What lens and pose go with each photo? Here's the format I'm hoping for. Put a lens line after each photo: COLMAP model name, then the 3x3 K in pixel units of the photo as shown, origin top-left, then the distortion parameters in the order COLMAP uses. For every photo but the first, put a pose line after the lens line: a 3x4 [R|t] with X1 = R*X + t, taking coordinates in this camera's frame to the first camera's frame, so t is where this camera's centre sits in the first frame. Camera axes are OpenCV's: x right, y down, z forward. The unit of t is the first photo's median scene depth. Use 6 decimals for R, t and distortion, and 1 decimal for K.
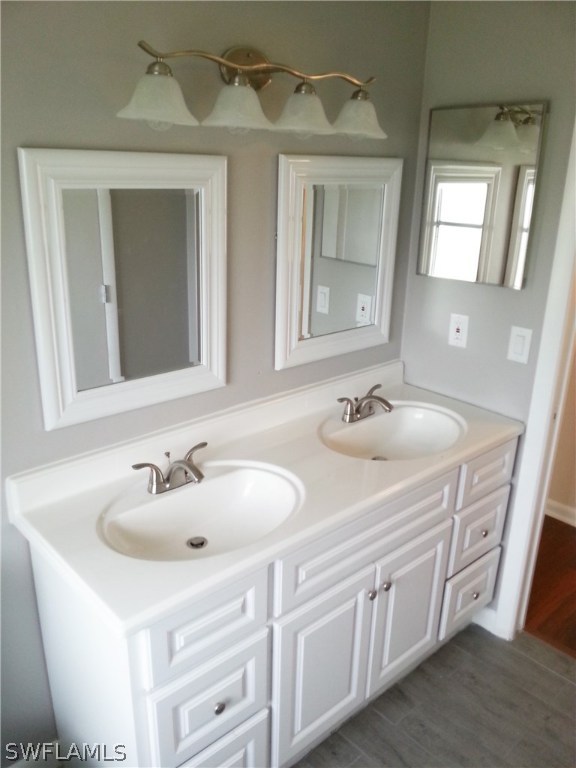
lens RADIAL K [[628.0, 0, 288.5], [0, 628.0, 385.3], [0, 0, 1]] dist [-0.000256, -0.036597]
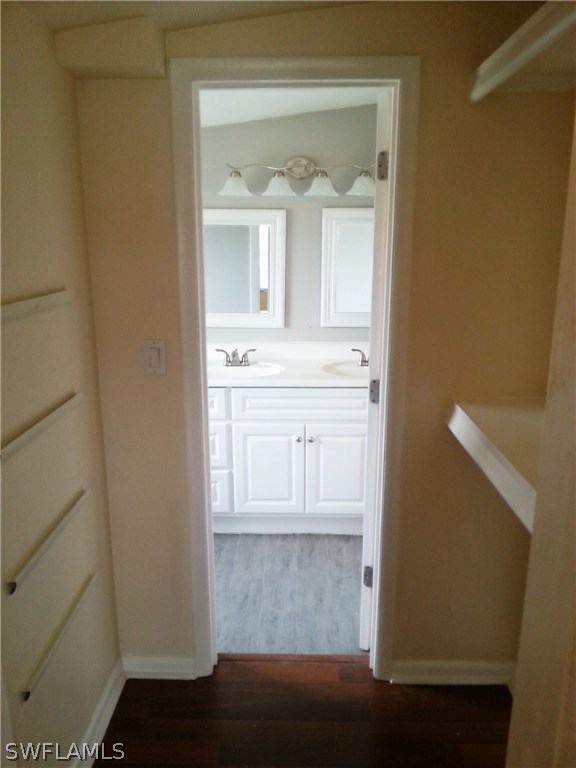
lens RADIAL K [[628.0, 0, 286.3], [0, 628.0, 378.6], [0, 0, 1]] dist [-0.000256, -0.036597]
pose [[0.730515, 0.134126, -0.669595, 1.451036], [-0.214609, 0.975935, -0.038646, 0.268940], [0.648298, 0.171933, 0.741720, -0.449622]]
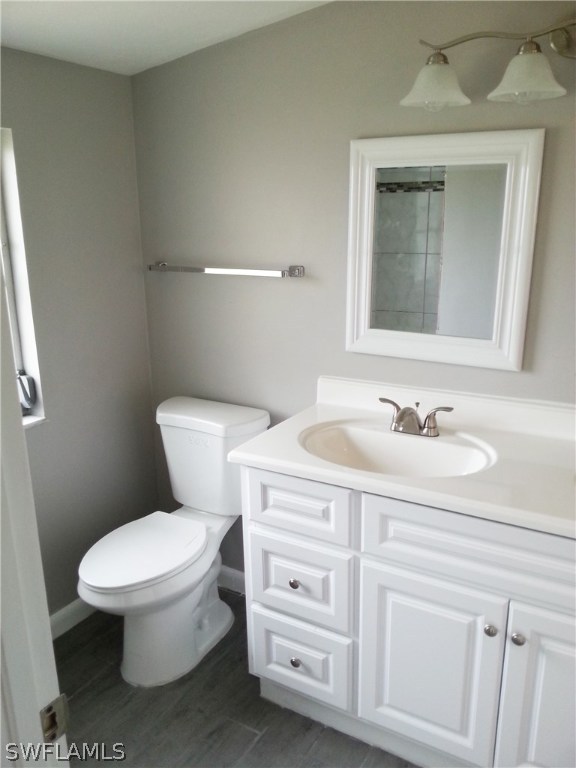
lens RADIAL K [[628.0, 0, 282.6], [0, 628.0, 385.4], [0, 0, 1]] dist [-0.000256, -0.036597]
pose [[0.288021, 0.230919, -0.929365, 0.836466], [-0.303042, 0.942594, 0.140290, -0.005212], [0.908410, 0.241230, 0.341465, 0.433308]]
